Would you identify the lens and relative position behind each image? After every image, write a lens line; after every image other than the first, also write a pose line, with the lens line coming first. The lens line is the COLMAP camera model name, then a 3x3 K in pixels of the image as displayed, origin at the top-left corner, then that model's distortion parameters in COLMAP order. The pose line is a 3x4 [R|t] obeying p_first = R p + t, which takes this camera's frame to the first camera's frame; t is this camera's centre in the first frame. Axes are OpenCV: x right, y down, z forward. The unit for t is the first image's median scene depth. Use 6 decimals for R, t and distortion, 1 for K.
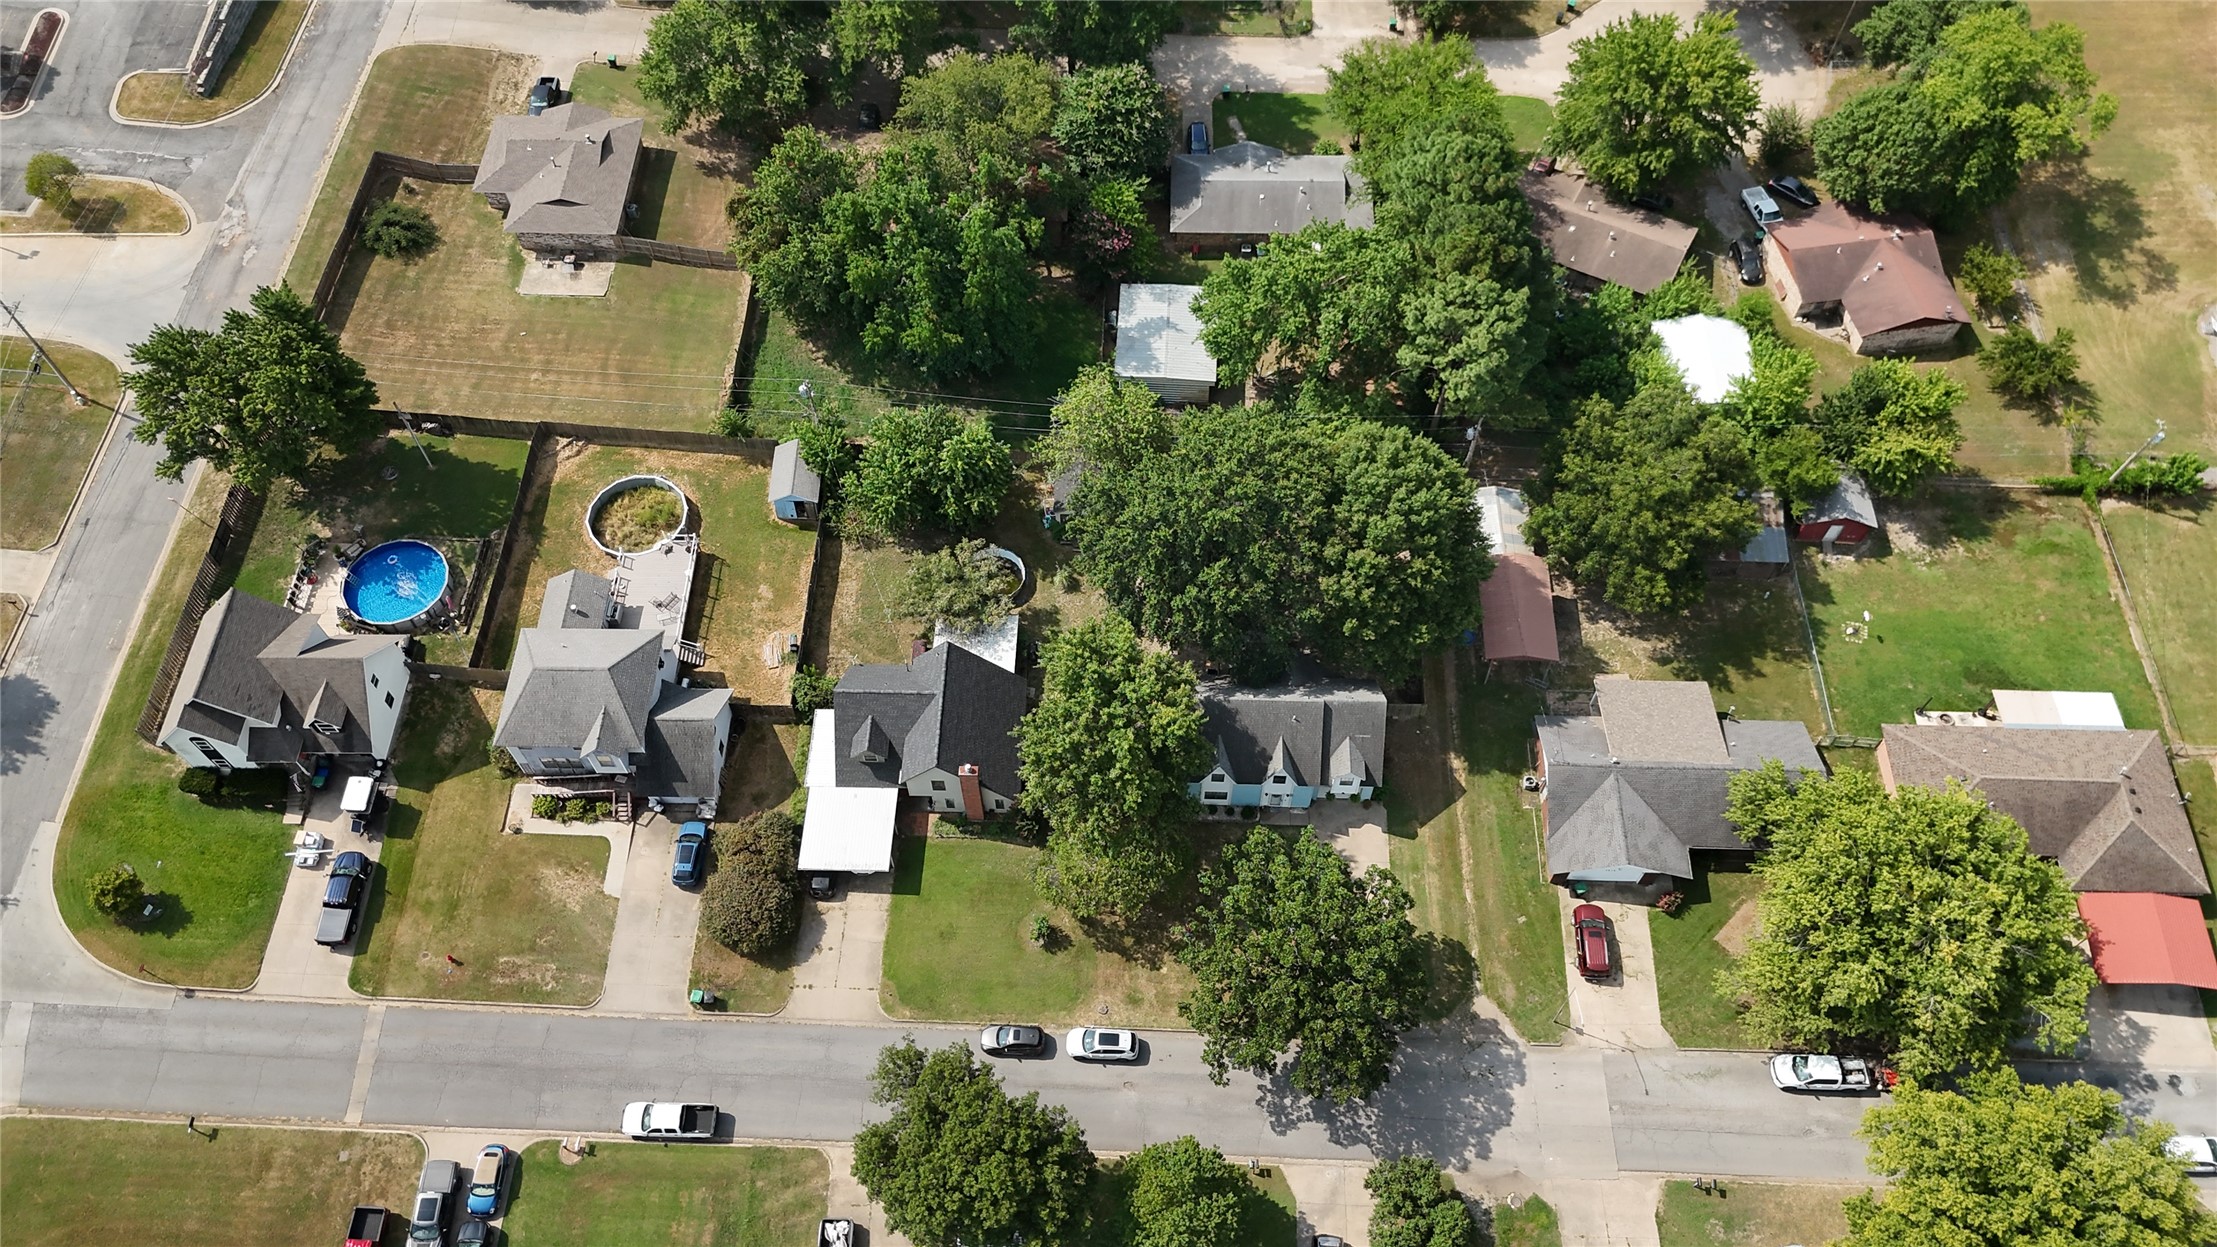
lens RADIAL K [[1621.6, 0, 1107.4], [0, 1621.6, 627.4], [0, 0, 1]] dist [0.111086, -0.245202]
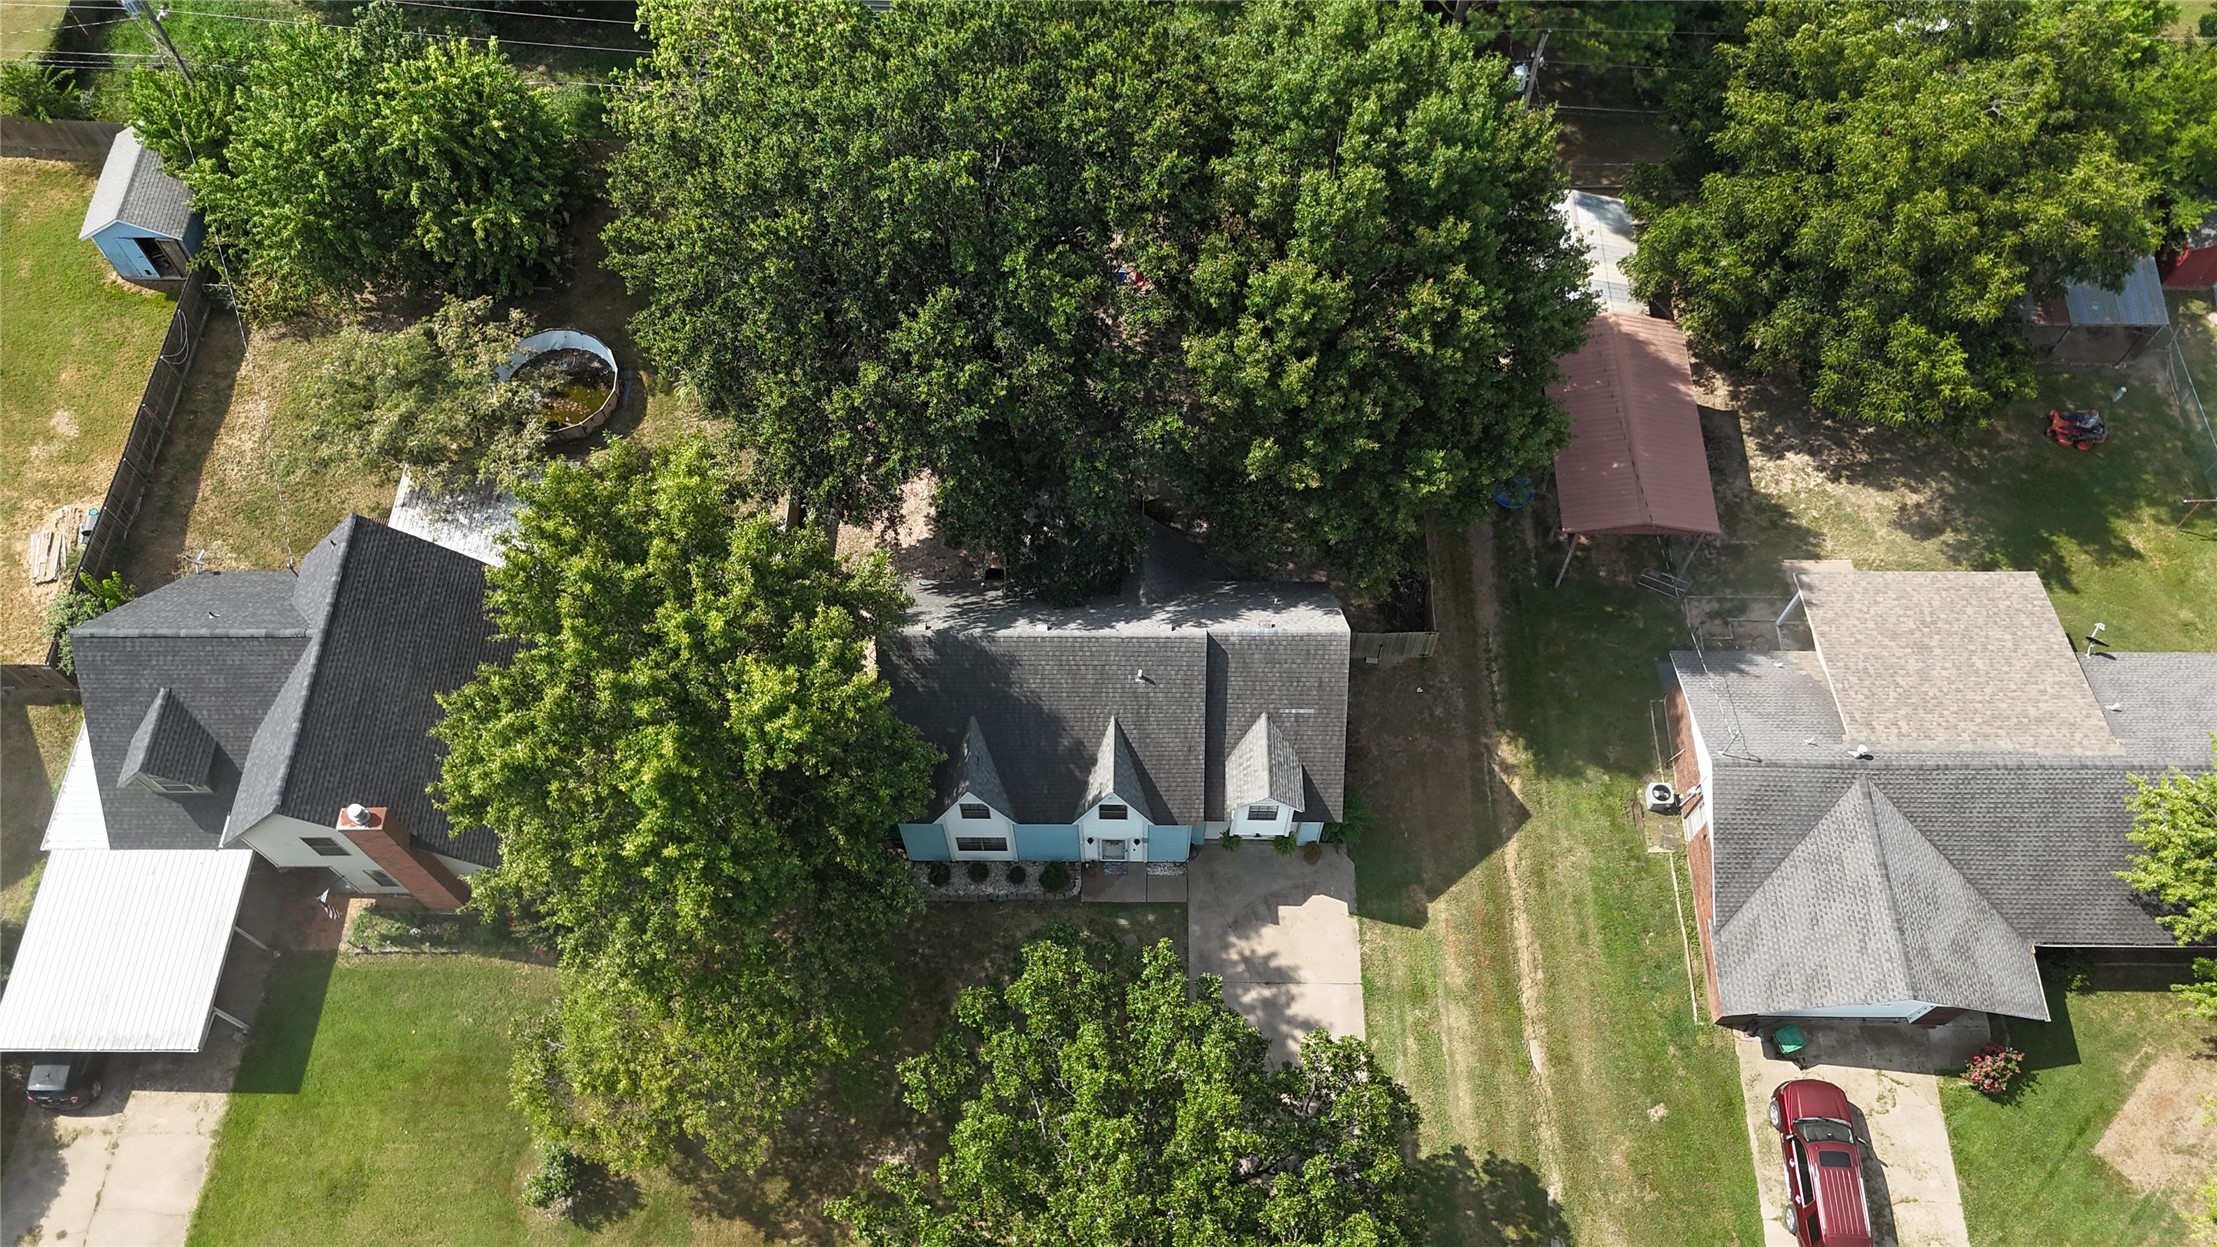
lens RADIAL K [[1635.2, 0, 1112.2], [0, 1635.2, 622.2], [0, 0, 1]] dist [0.071965, -0.073999]
pose [[0.999724, -0.020400, 0.011655, 0.100106], [0.019747, 0.998366, 0.053625, 0.017685], [-0.012730, -0.053380, 0.998493, 0.547698]]
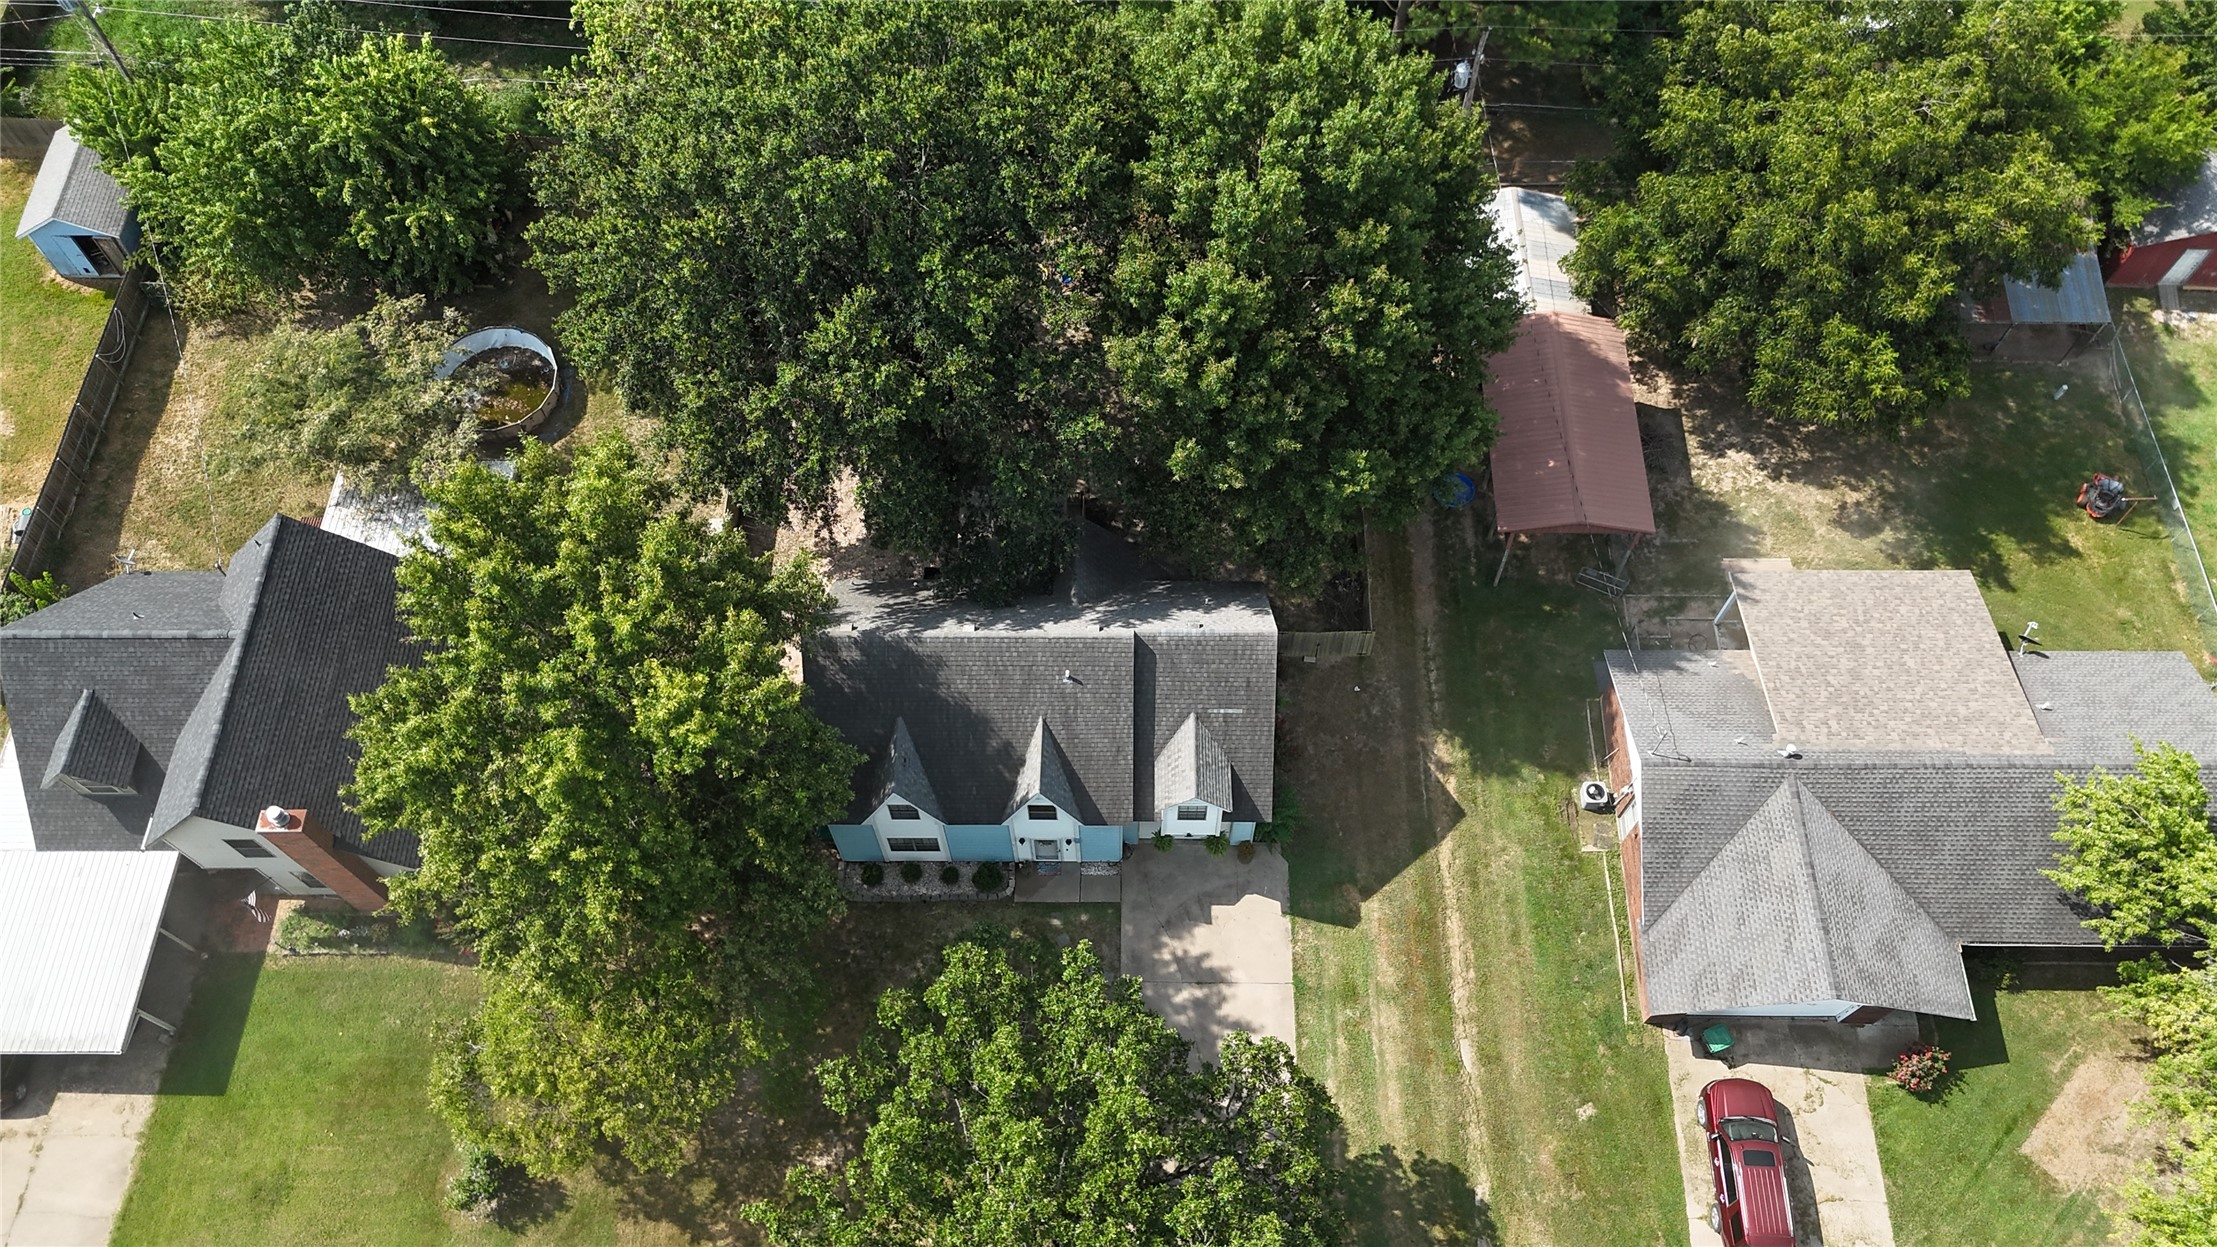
lens RADIAL K [[1635.2, 0, 1112.2], [0, 1635.2, 622.2], [0, 0, 1]] dist [0.071965, -0.073999]
pose [[0.999683, -0.021219, 0.013555, 0.118368], [0.020403, 0.998125, 0.057705, 0.016277], [-0.014754, -0.057410, 0.998242, 0.548371]]
